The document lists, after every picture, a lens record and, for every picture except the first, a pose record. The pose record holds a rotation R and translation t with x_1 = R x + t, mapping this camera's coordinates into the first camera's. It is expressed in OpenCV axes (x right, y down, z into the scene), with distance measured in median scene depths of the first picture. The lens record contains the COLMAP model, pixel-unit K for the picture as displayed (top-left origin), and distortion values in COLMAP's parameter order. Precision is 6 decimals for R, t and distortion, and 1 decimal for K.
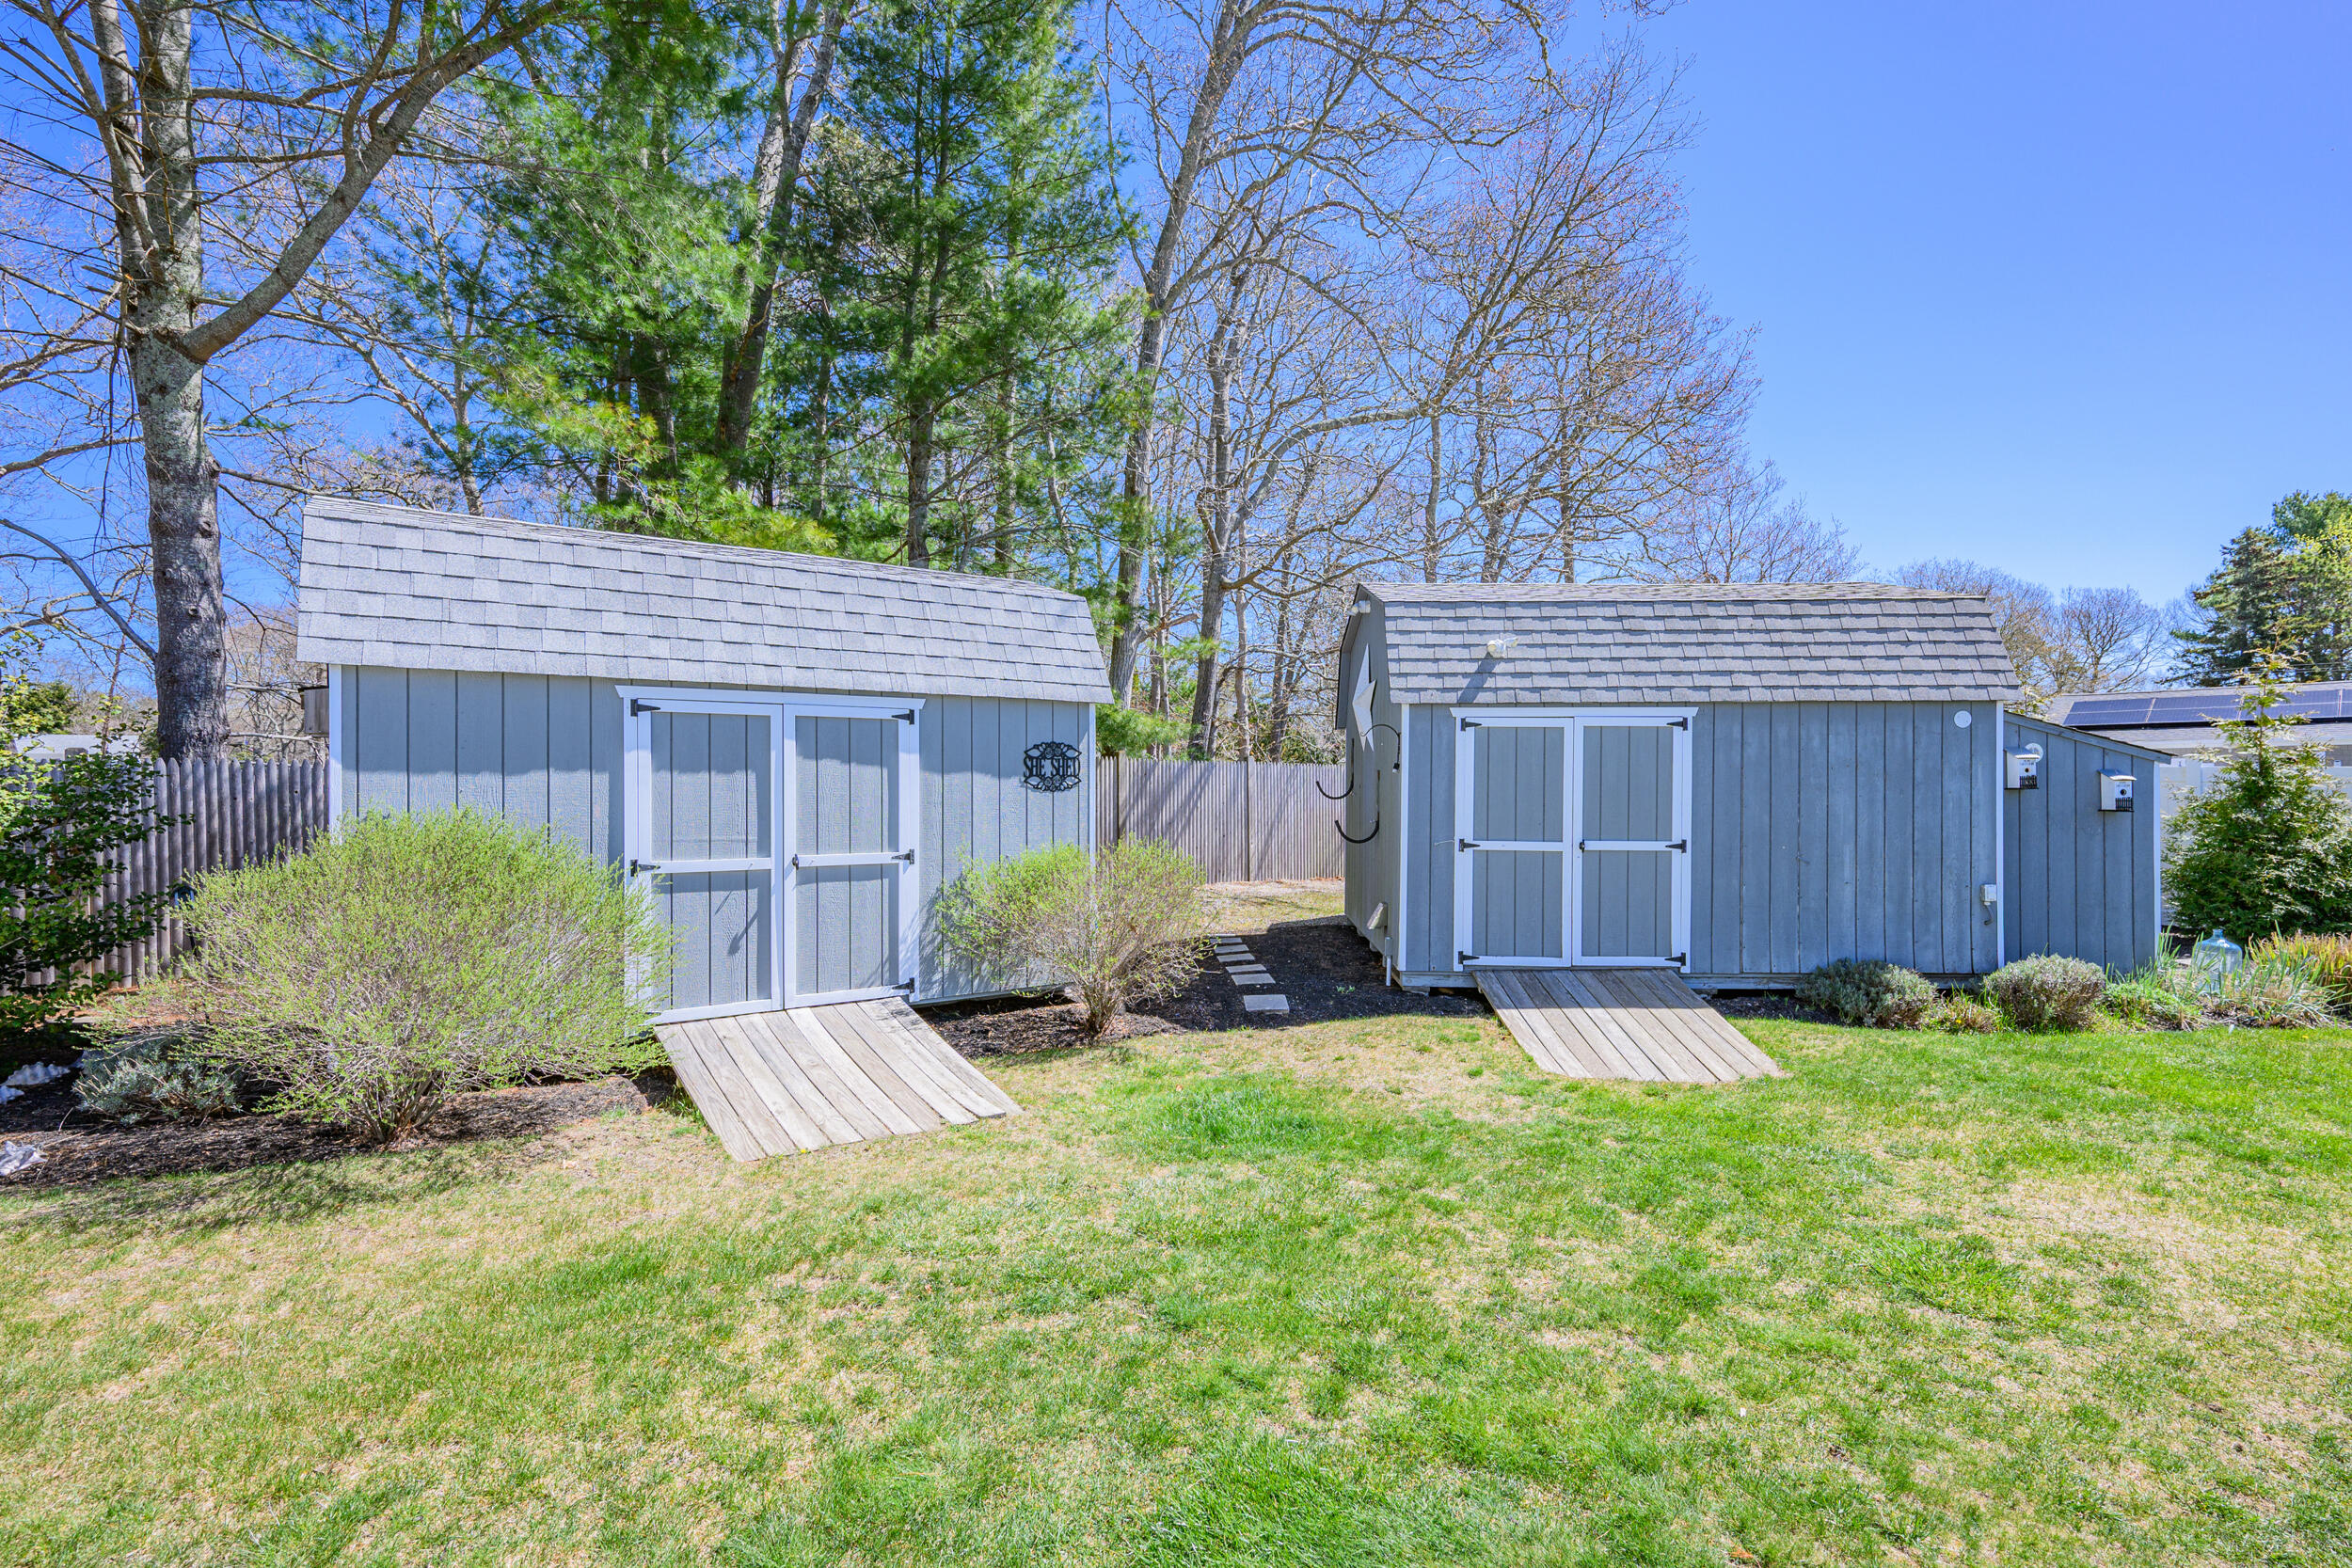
lens RADIAL K [[1037.0, 0, 1176.0], [0, 1037.0, 784.0], [0, 0, 1]] dist [-0.000515, -0.000025]
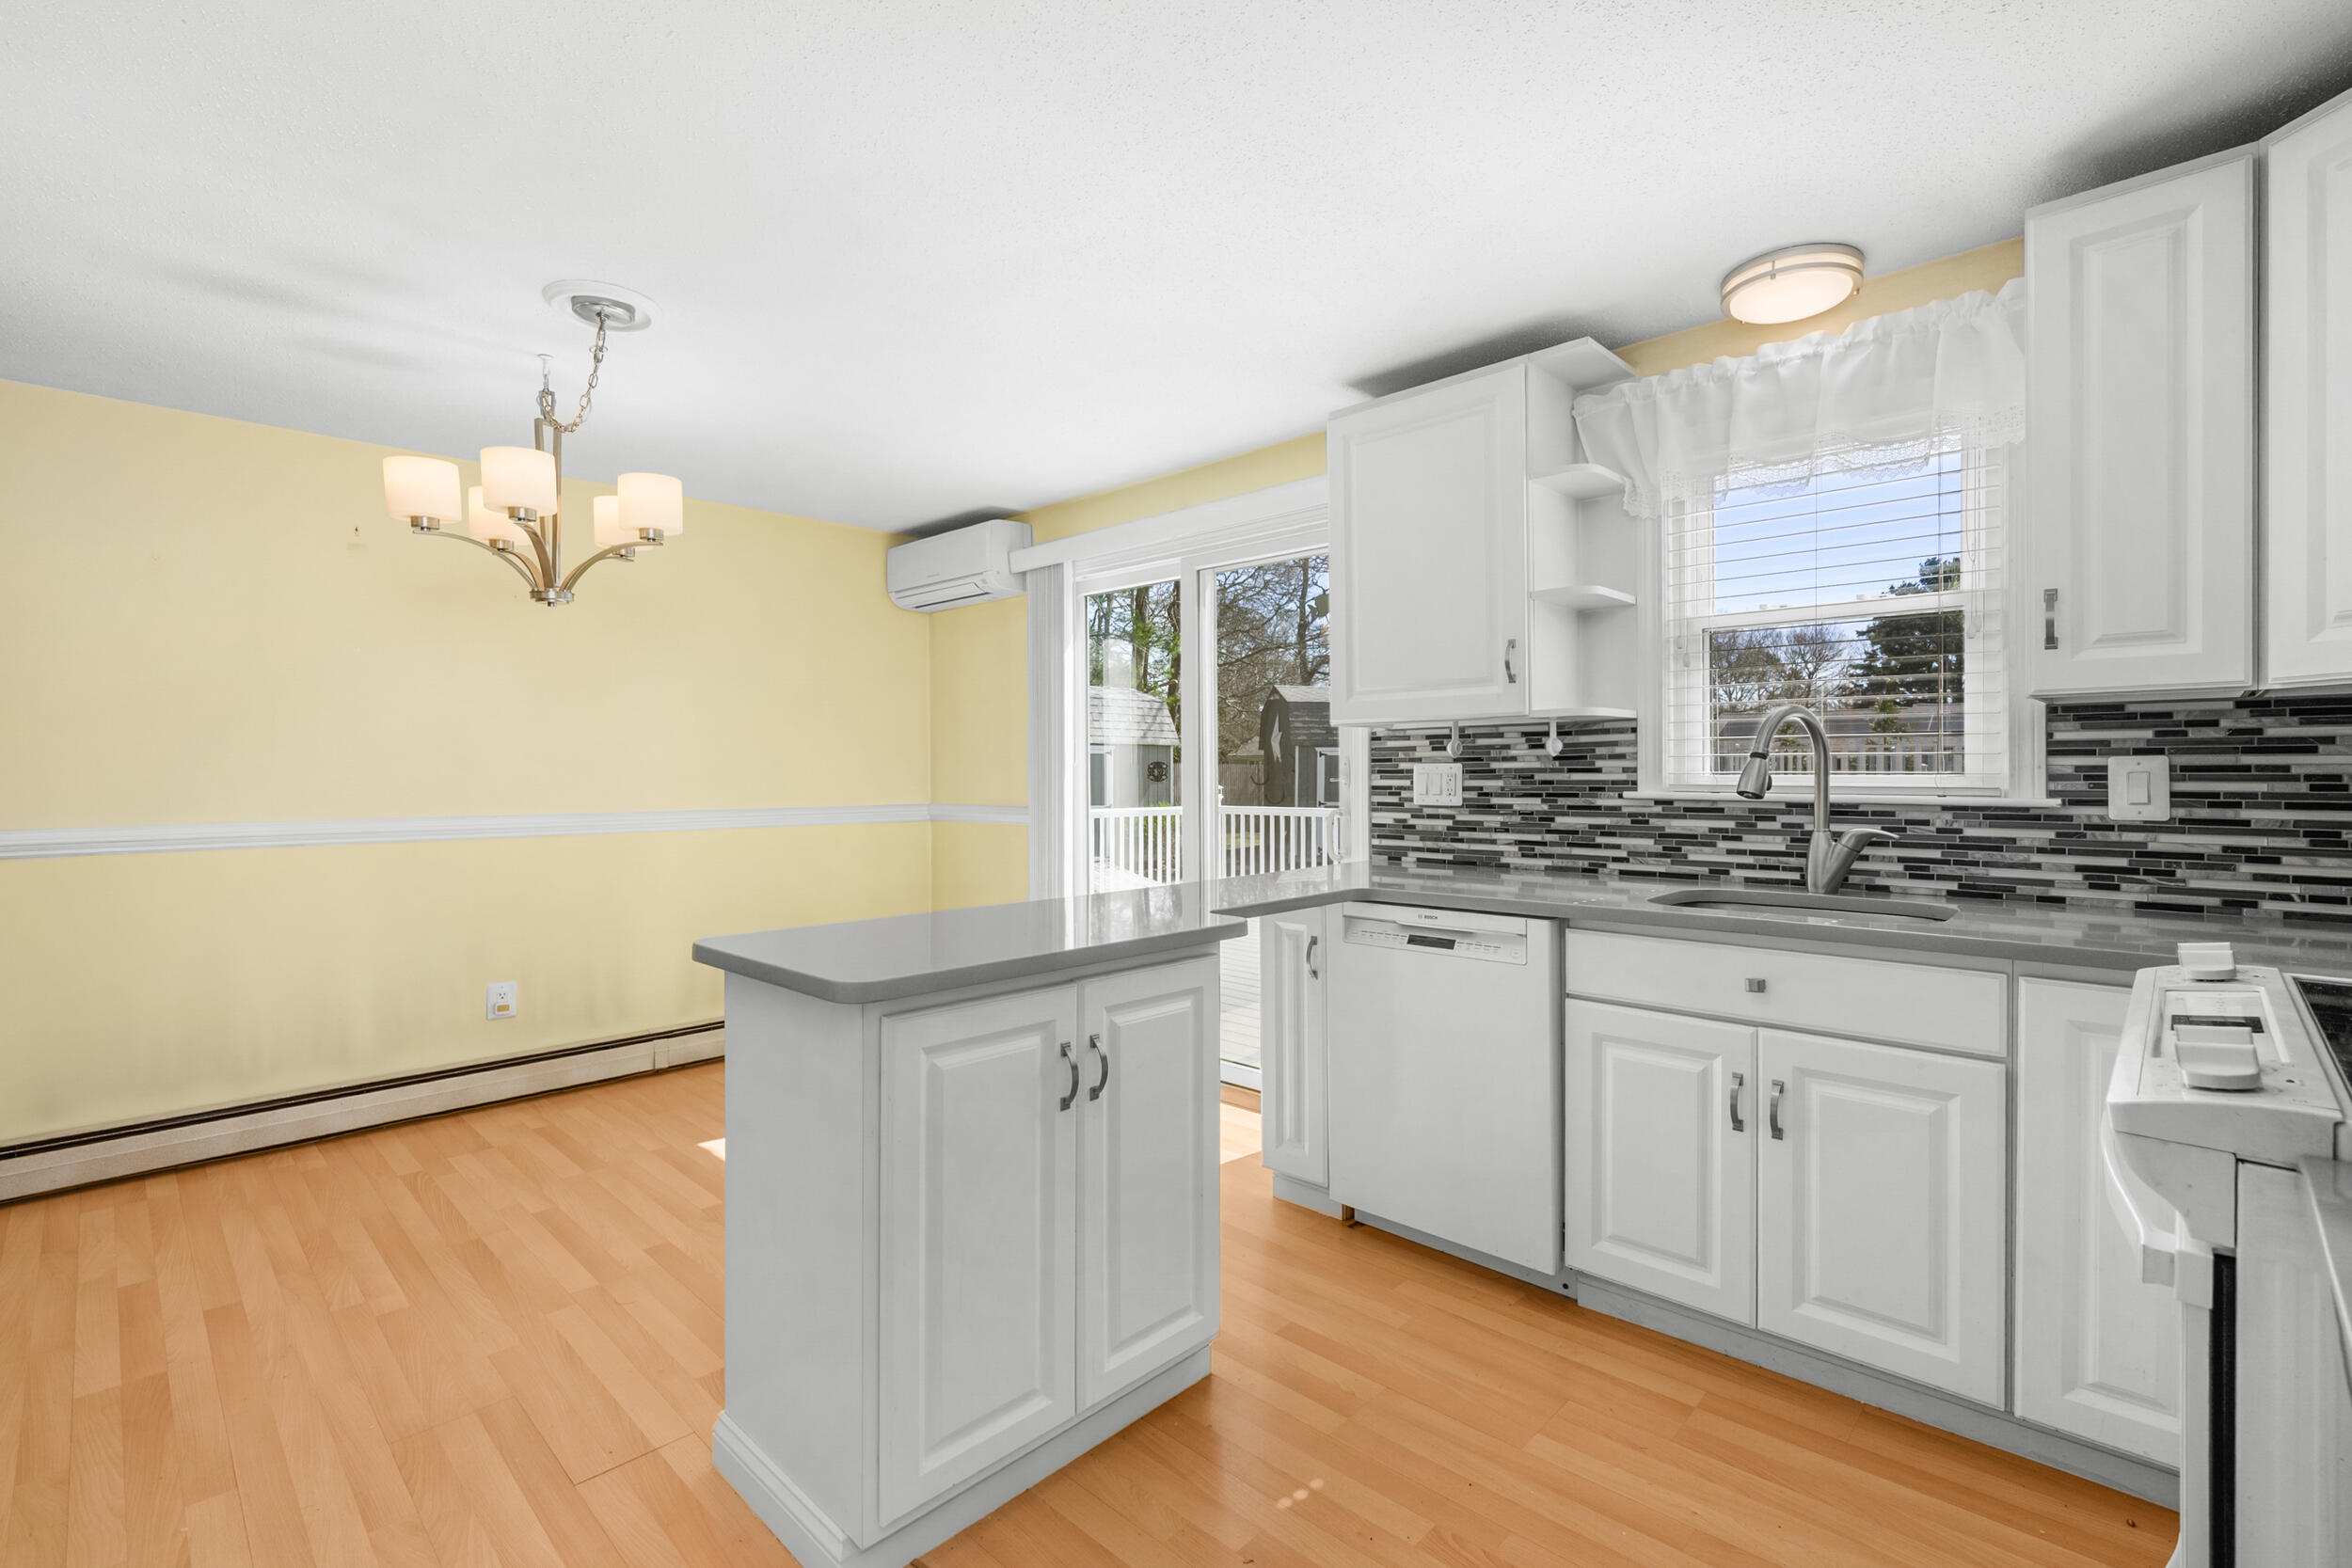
lens RADIAL K [[1037.0, 0, 1176.0], [0, 1037.0, 784.0], [0, 0, 1]] dist [-0.000515, -0.000025]
pose [[0.993249, 0.003374, 0.115949, -0.266048], [-0.005754, 0.999779, 0.020196, -0.028149], [-0.115856, -0.020727, 0.993050, -1.081346]]
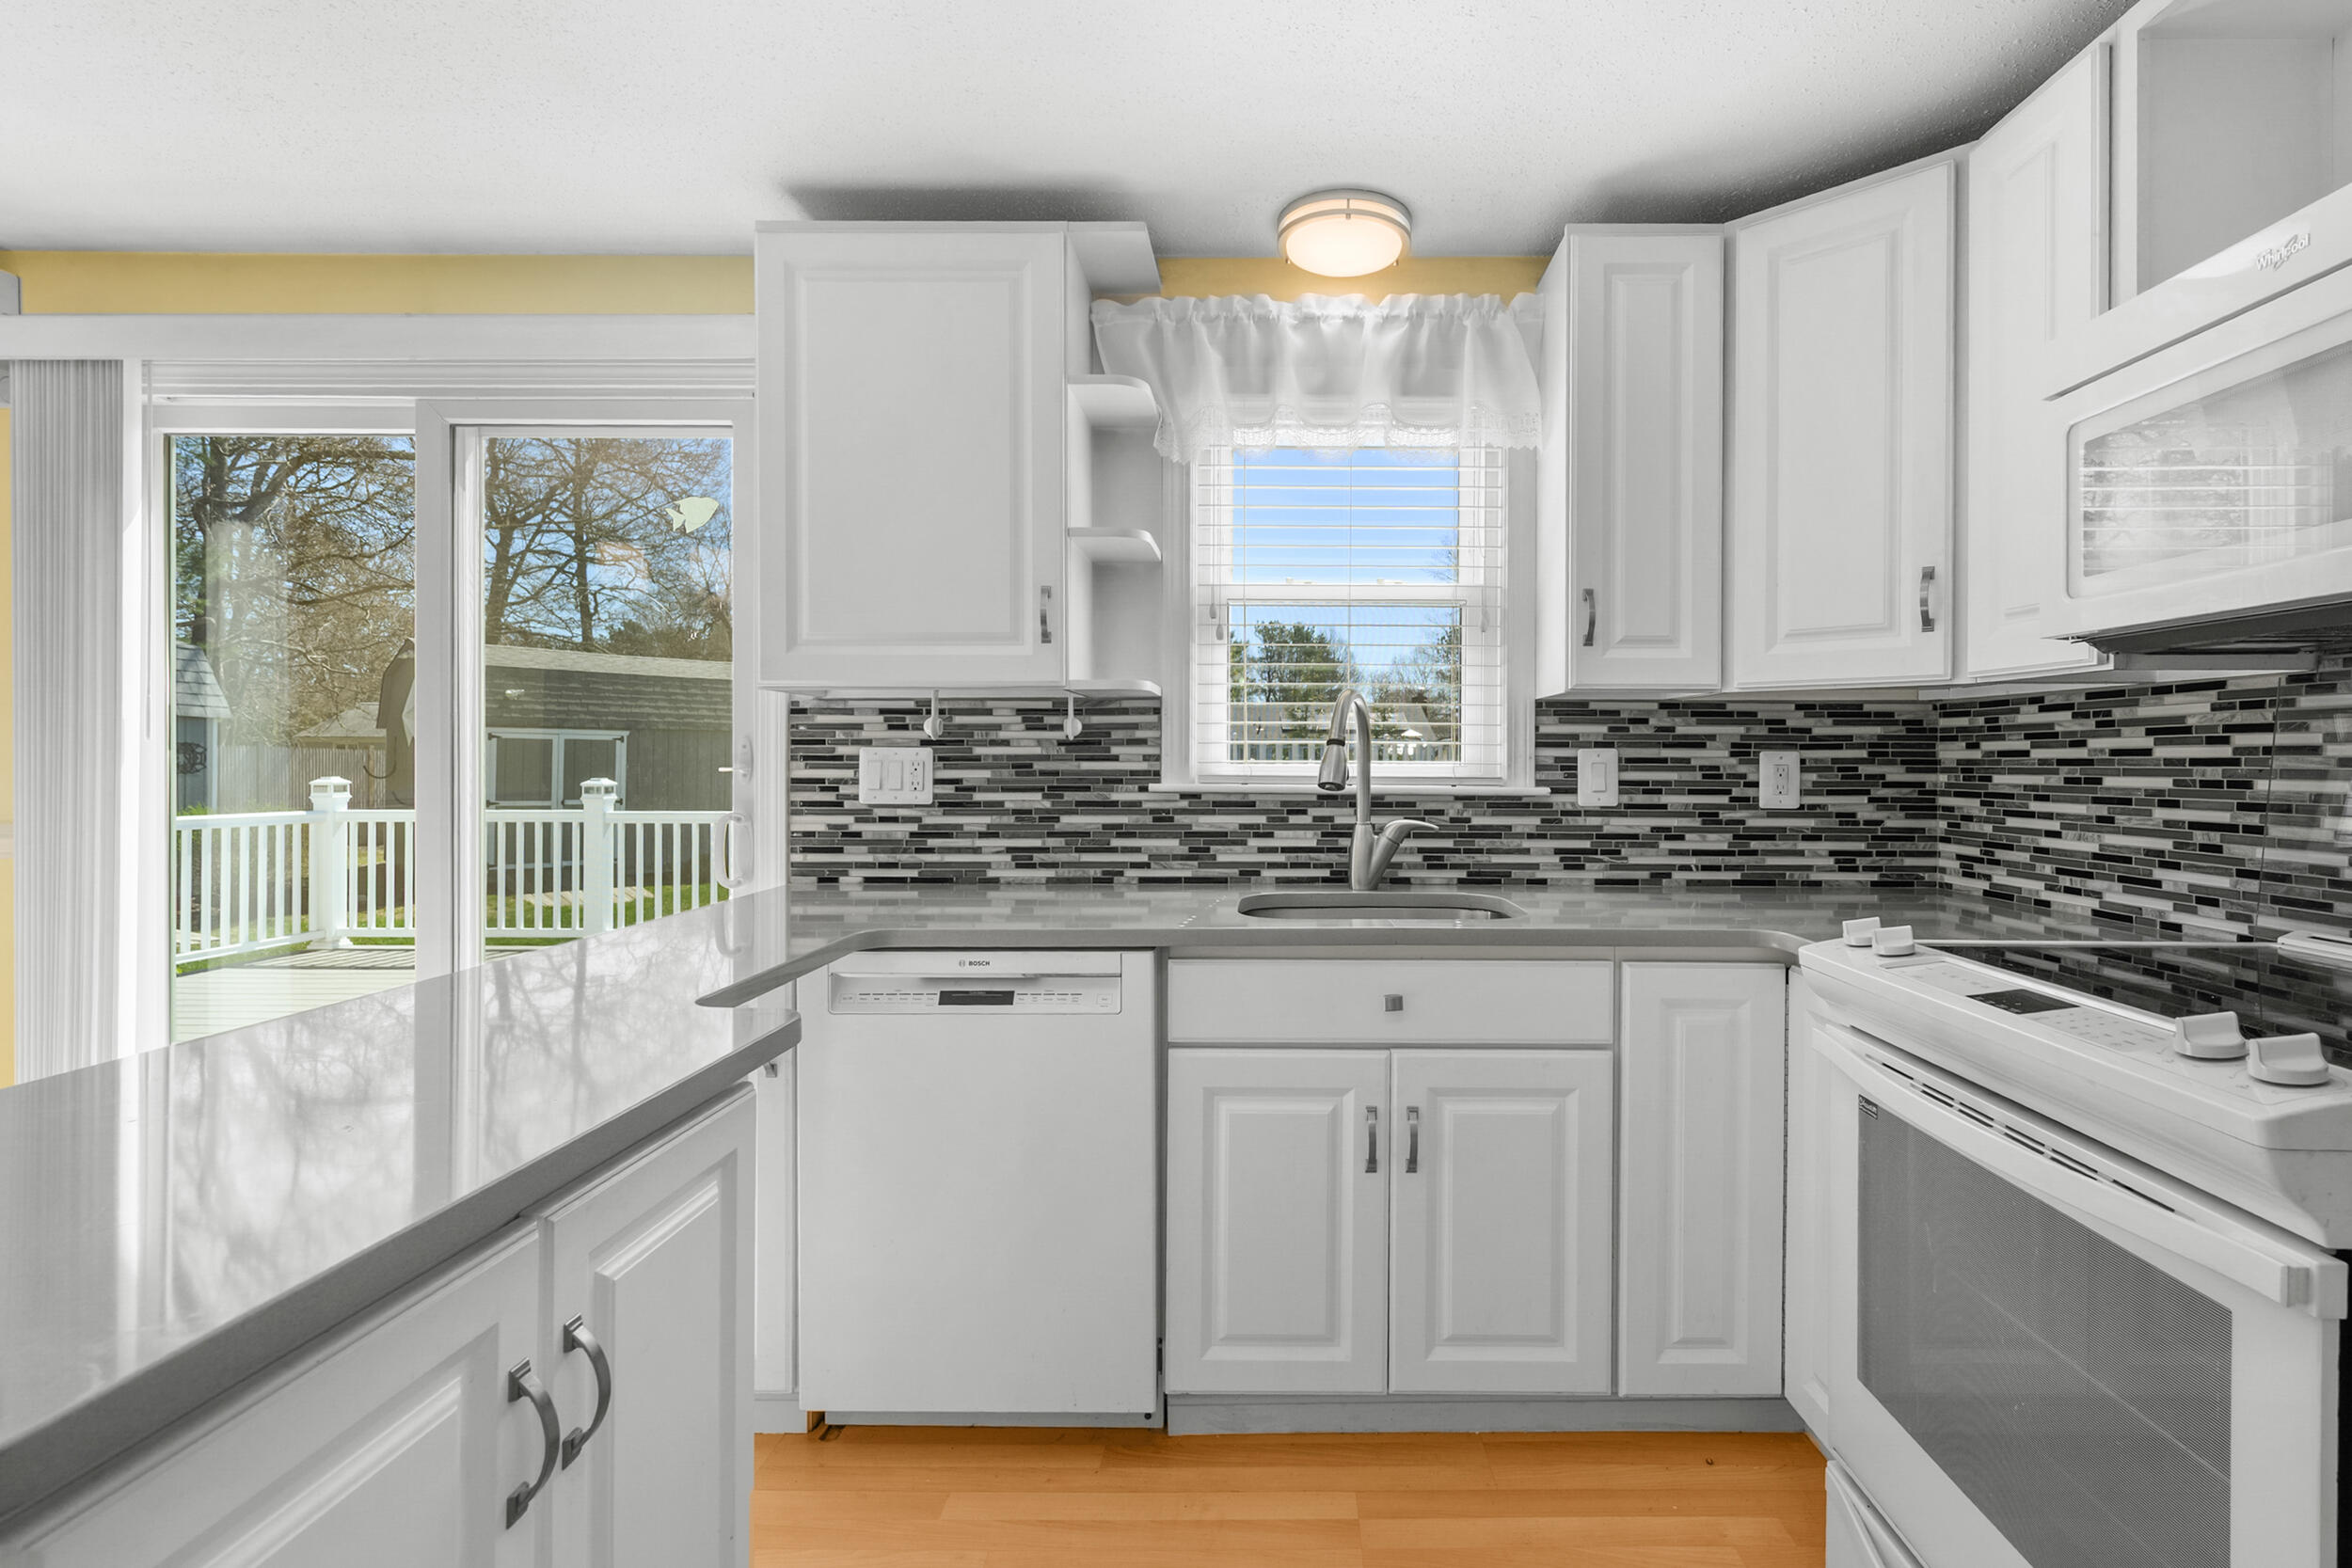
lens RADIAL K [[1097.0, 0, 1182.1], [0, 1097.0, 768.9], [0, 0, 1]] dist [-0.000809, -0.000467]
pose [[0.638546, 0.008049, 0.769542, -0.301395], [-0.015800, 0.999872, 0.002653, -0.025118], [-0.769422, -0.013853, 0.638591, -0.976215]]
